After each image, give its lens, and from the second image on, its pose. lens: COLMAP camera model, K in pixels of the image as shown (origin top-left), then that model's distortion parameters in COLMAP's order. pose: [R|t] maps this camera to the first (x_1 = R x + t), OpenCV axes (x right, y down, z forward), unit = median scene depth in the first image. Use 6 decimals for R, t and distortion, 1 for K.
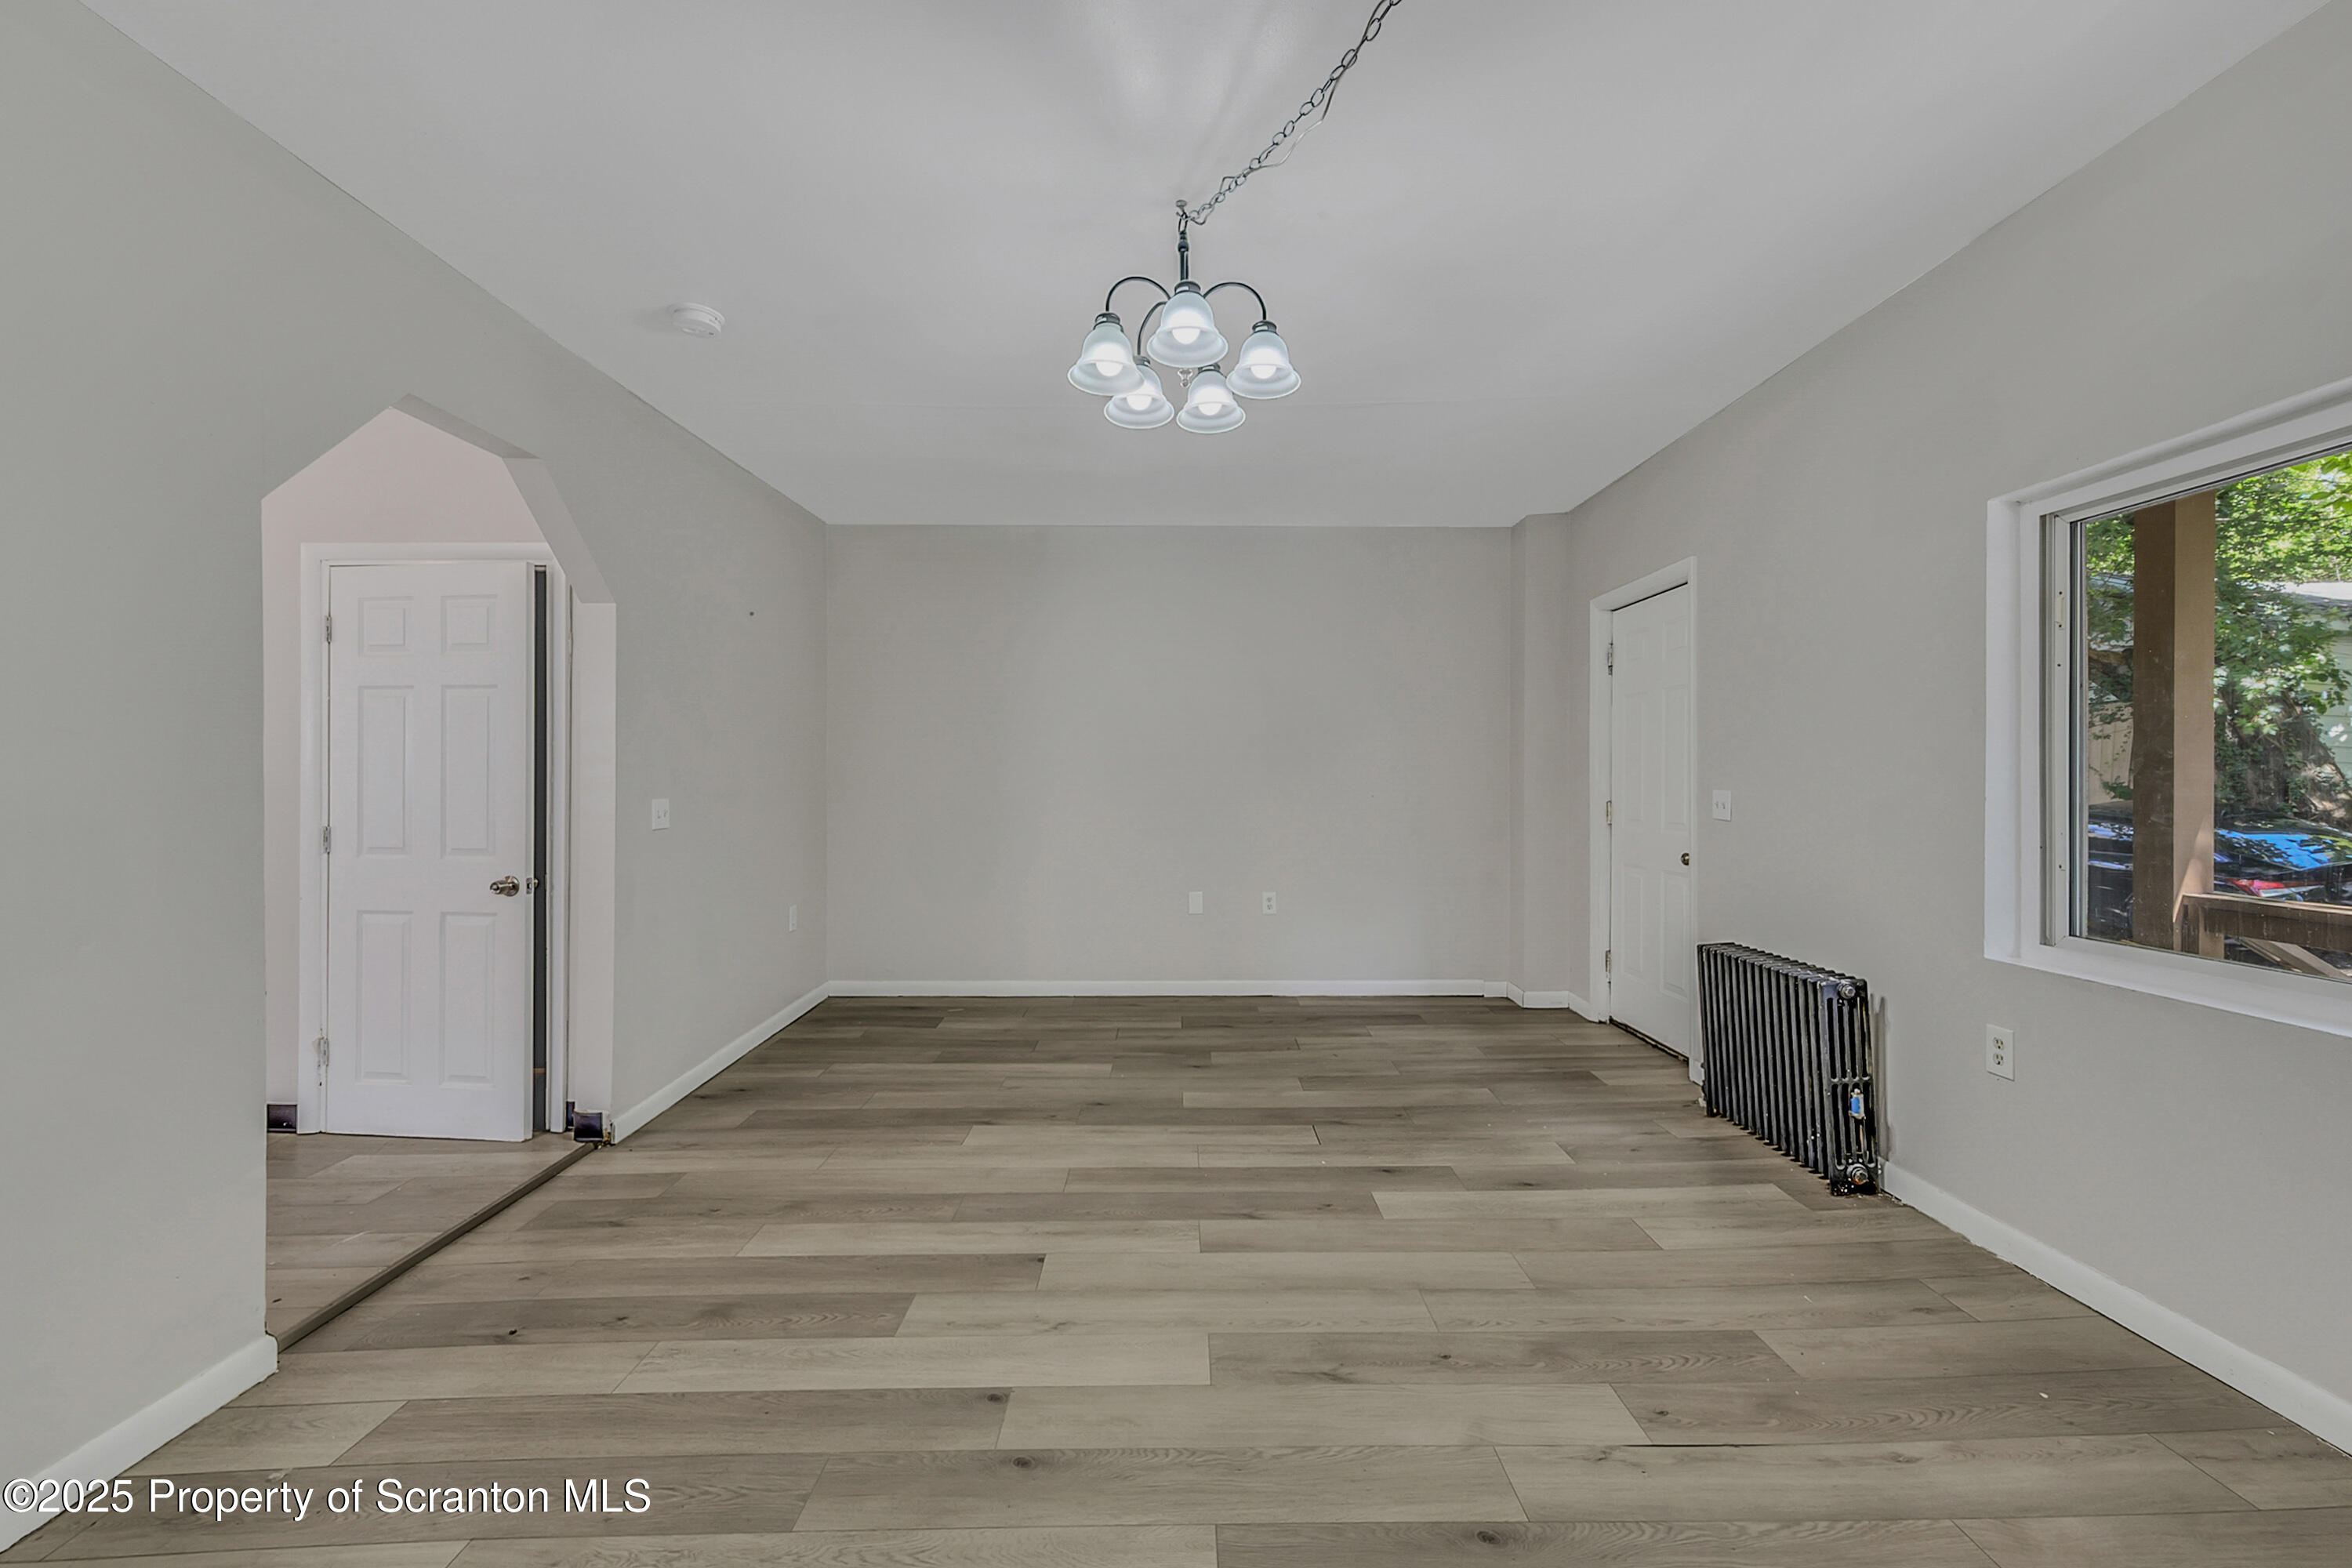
lens RADIAL K [[933.6, 0, 1184.7], [0, 933.6, 789.9], [0, 0, 1]] dist [-0.001464, 0.000152]
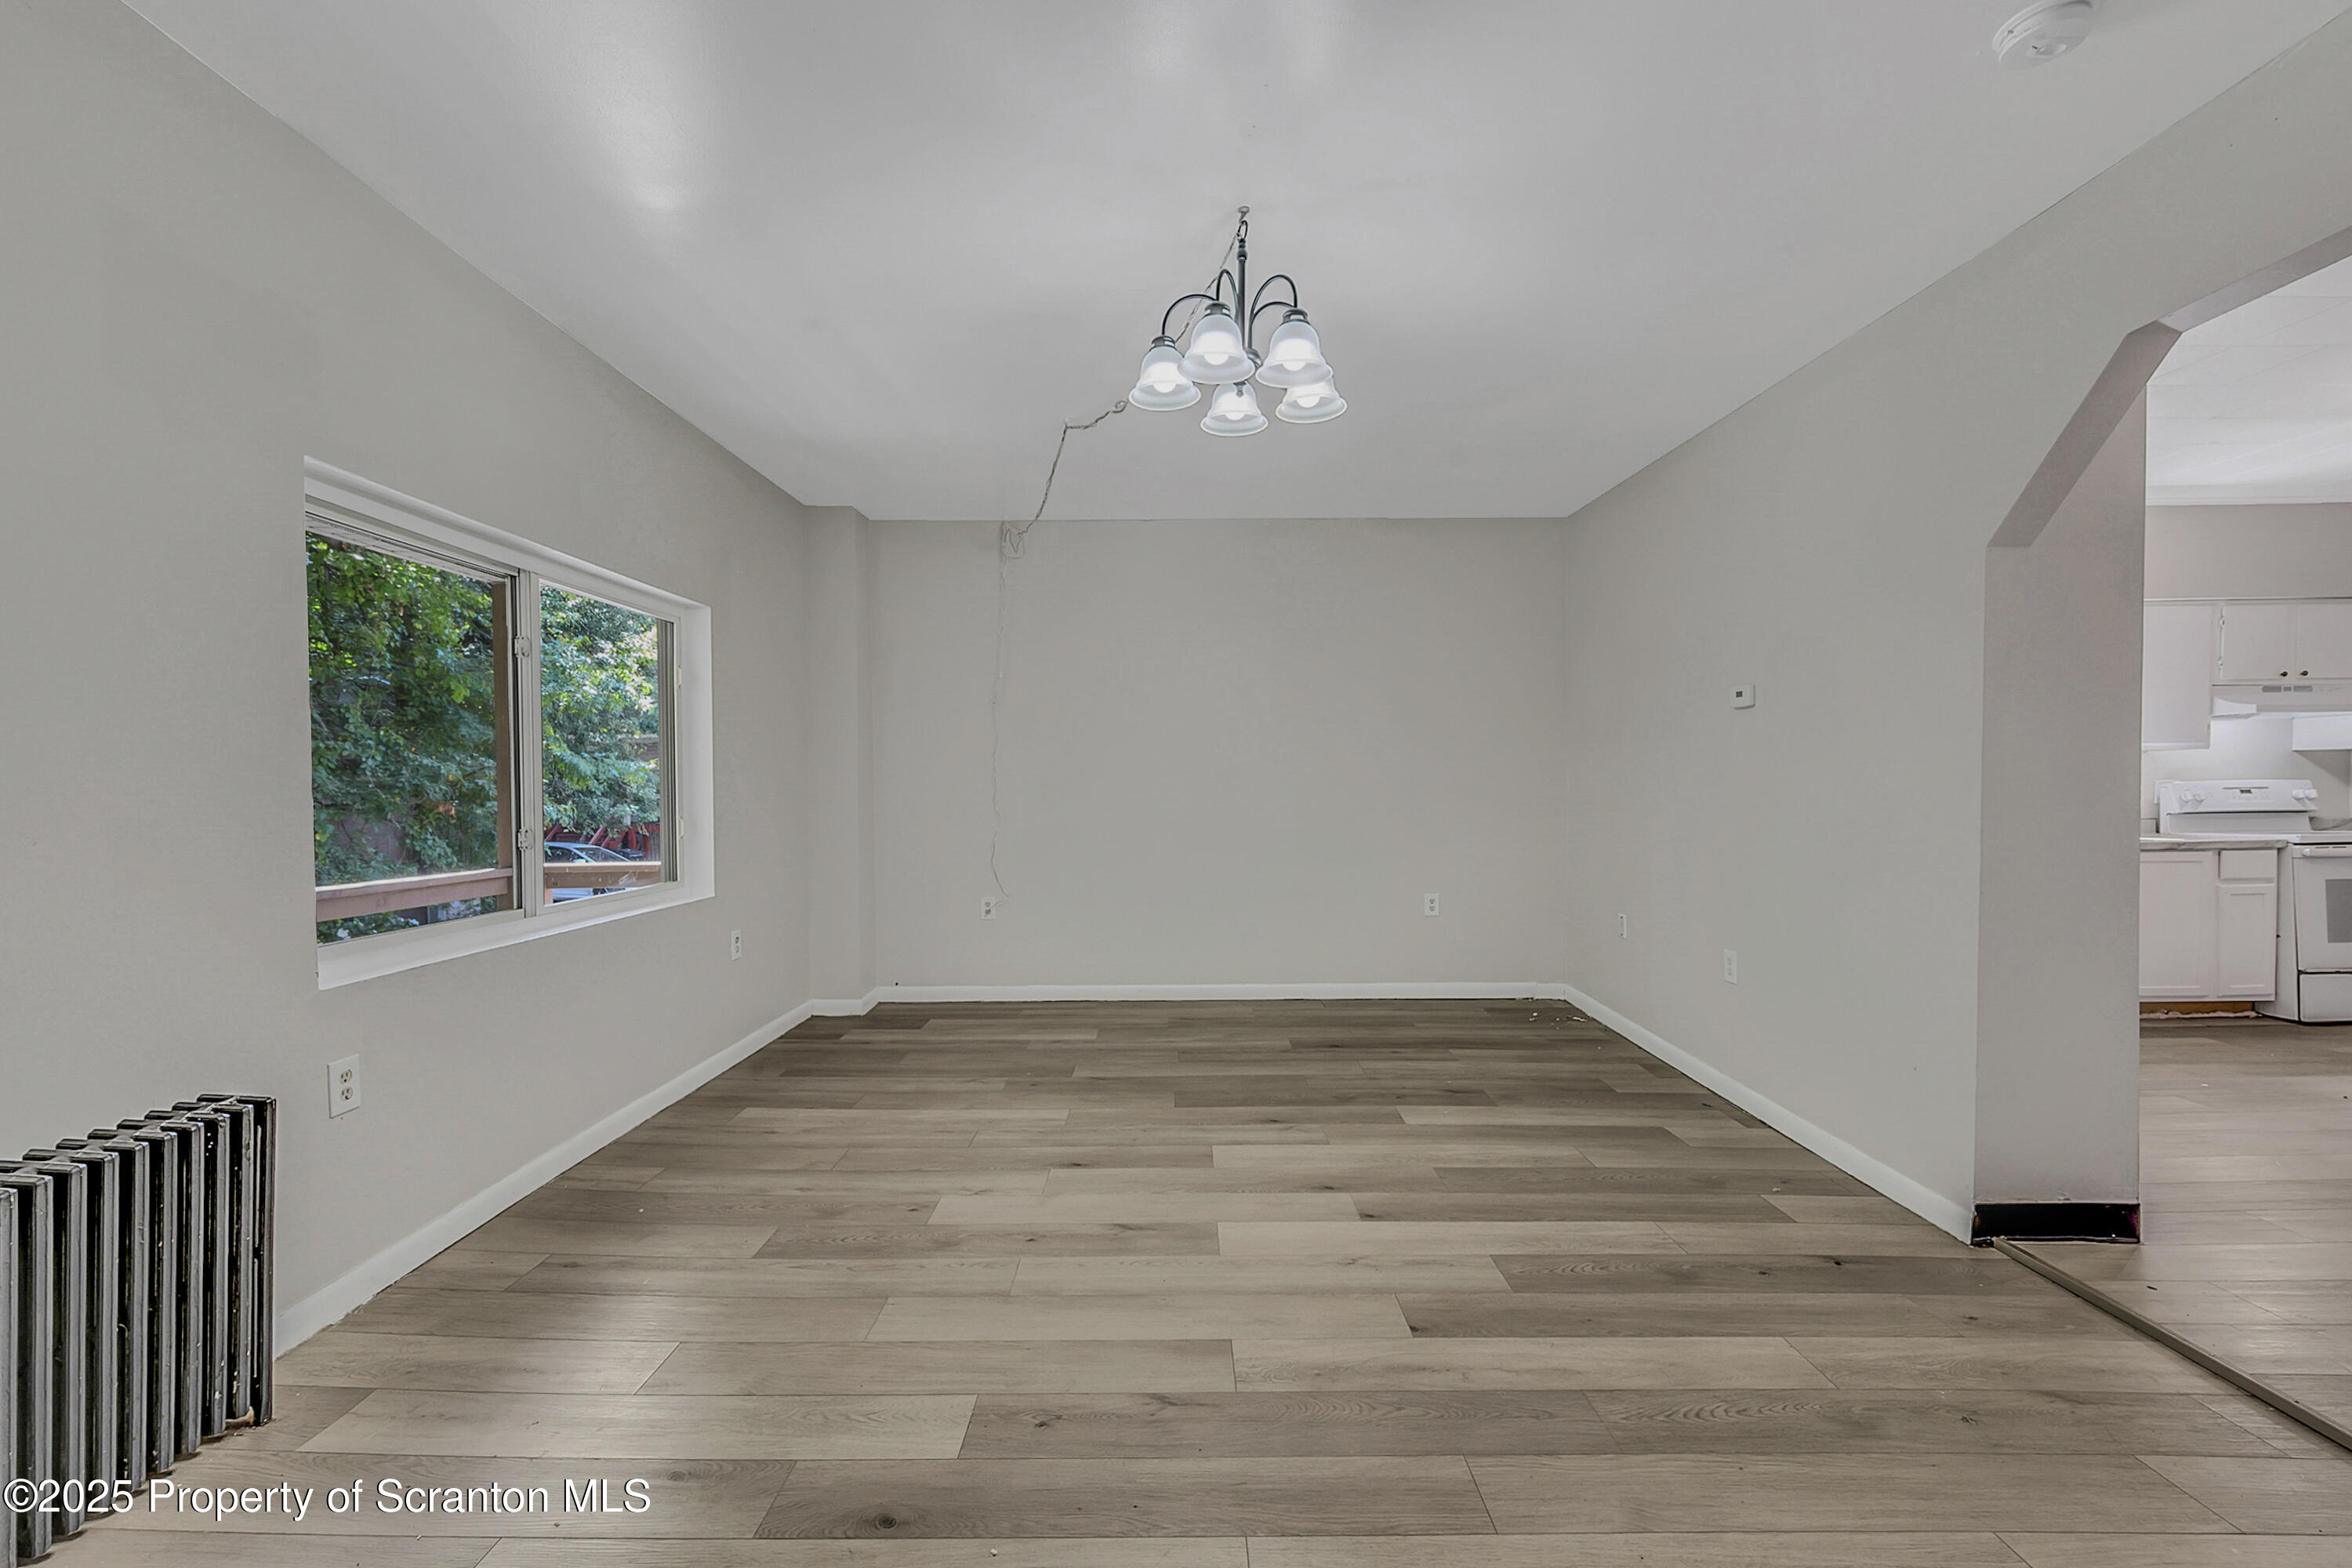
lens RADIAL K [[933.6, 0, 1184.7], [0, 933.6, 789.9], [0, 0, 1]] dist [-0.001464, 0.000152]
pose [[-0.999968, 0.007857, -0.001352, 0.061251], [0.007842, 0.999915, 0.010391, -0.009601], [0.001434, 0.010380, -0.999945, 2.002069]]
